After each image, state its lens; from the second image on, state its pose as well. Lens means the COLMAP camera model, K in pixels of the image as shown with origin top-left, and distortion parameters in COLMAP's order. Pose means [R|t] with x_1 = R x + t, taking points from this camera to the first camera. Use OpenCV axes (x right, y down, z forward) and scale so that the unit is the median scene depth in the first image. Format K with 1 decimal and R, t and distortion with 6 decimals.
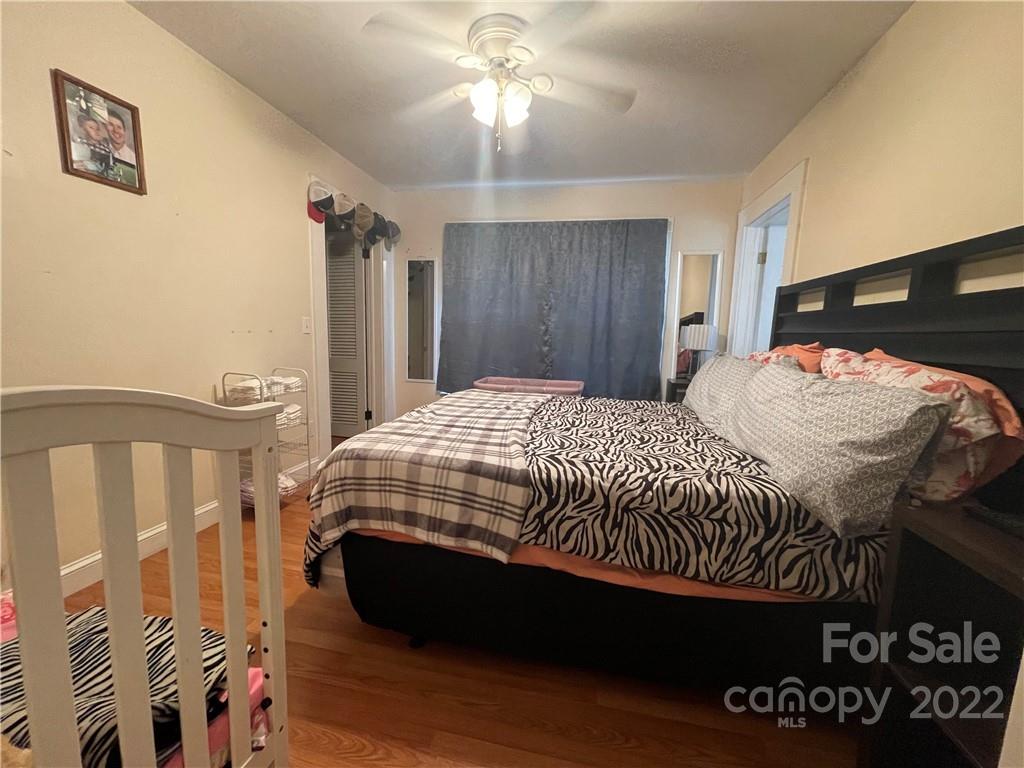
lens RADIAL K [[414.5, 0, 510.6], [0, 414.5, 390.9], [0, 0, 1]] dist [-0.001275, -0.000246]
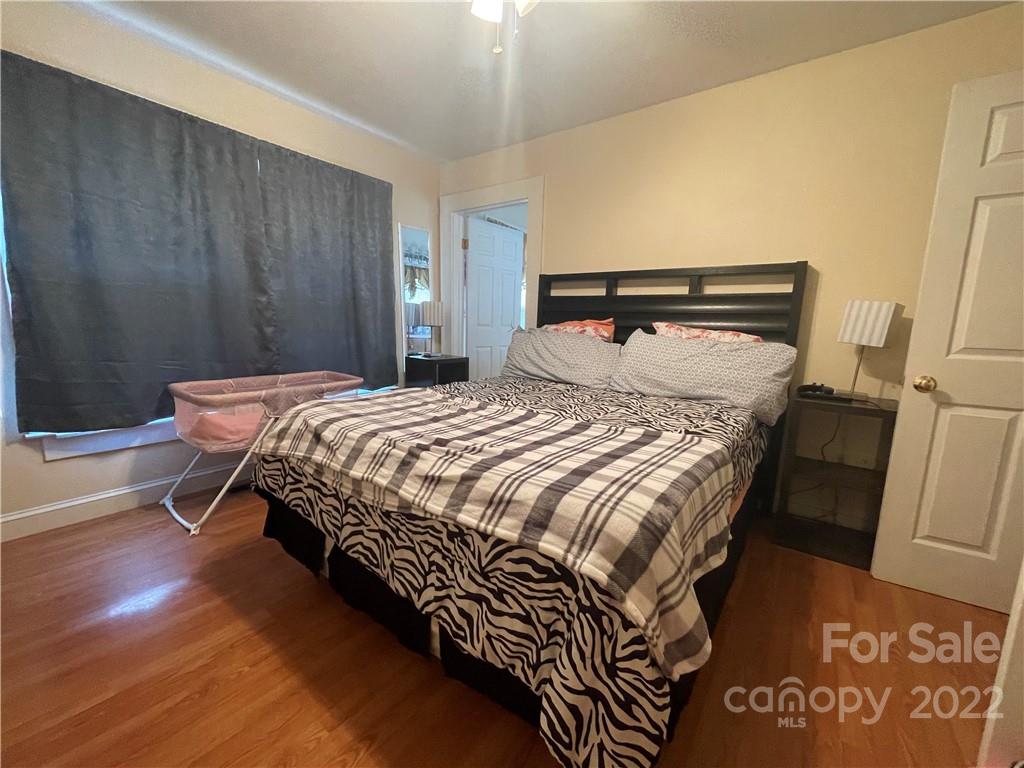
lens RADIAL K [[414.8, 0, 507.2], [0, 414.8, 388.4], [0, 0, 1]] dist [0.001685, 0.000211]
pose [[0.427165, -0.158948, 0.890093, -0.402009], [0.110837, 0.986208, 0.122920, -0.051747], [-0.897355, 0.046148, 0.438891, 0.384856]]
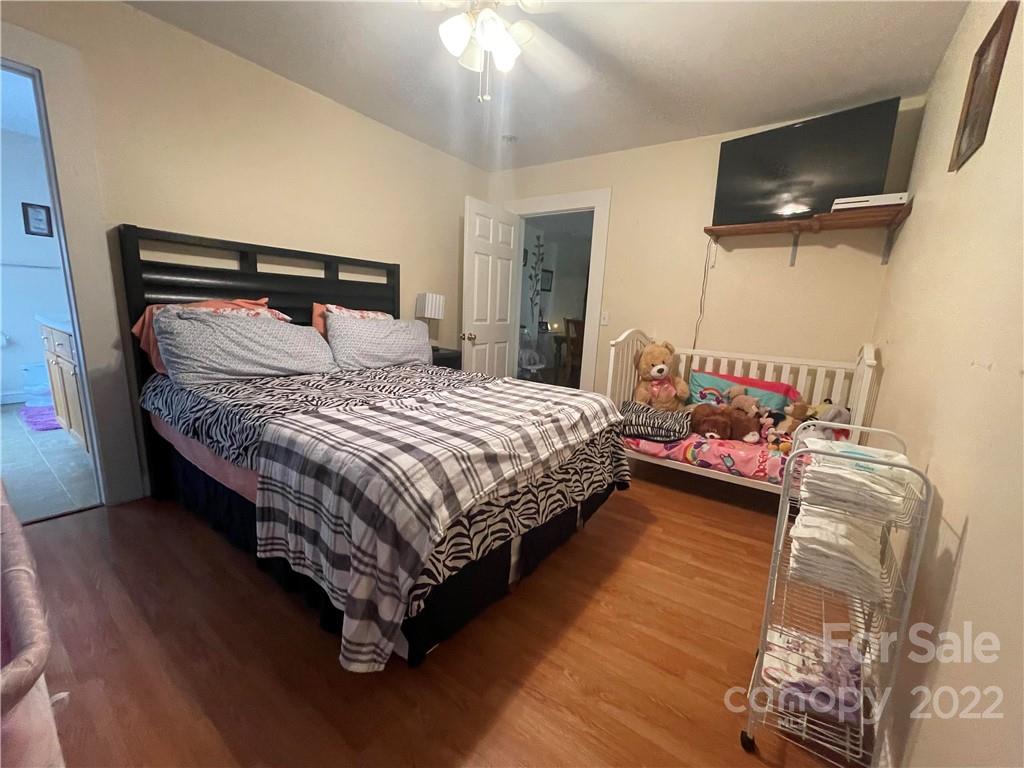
lens RADIAL K [[414.8, 0, 507.2], [0, 414.8, 388.4], [0, 0, 1]] dist [0.001685, 0.000211]
pose [[-0.908736, -0.135536, 0.394751, -0.264732], [-0.004266, 0.948771, 0.315935, -0.143355], [-0.417349, 0.285417, -0.862761, 1.027525]]
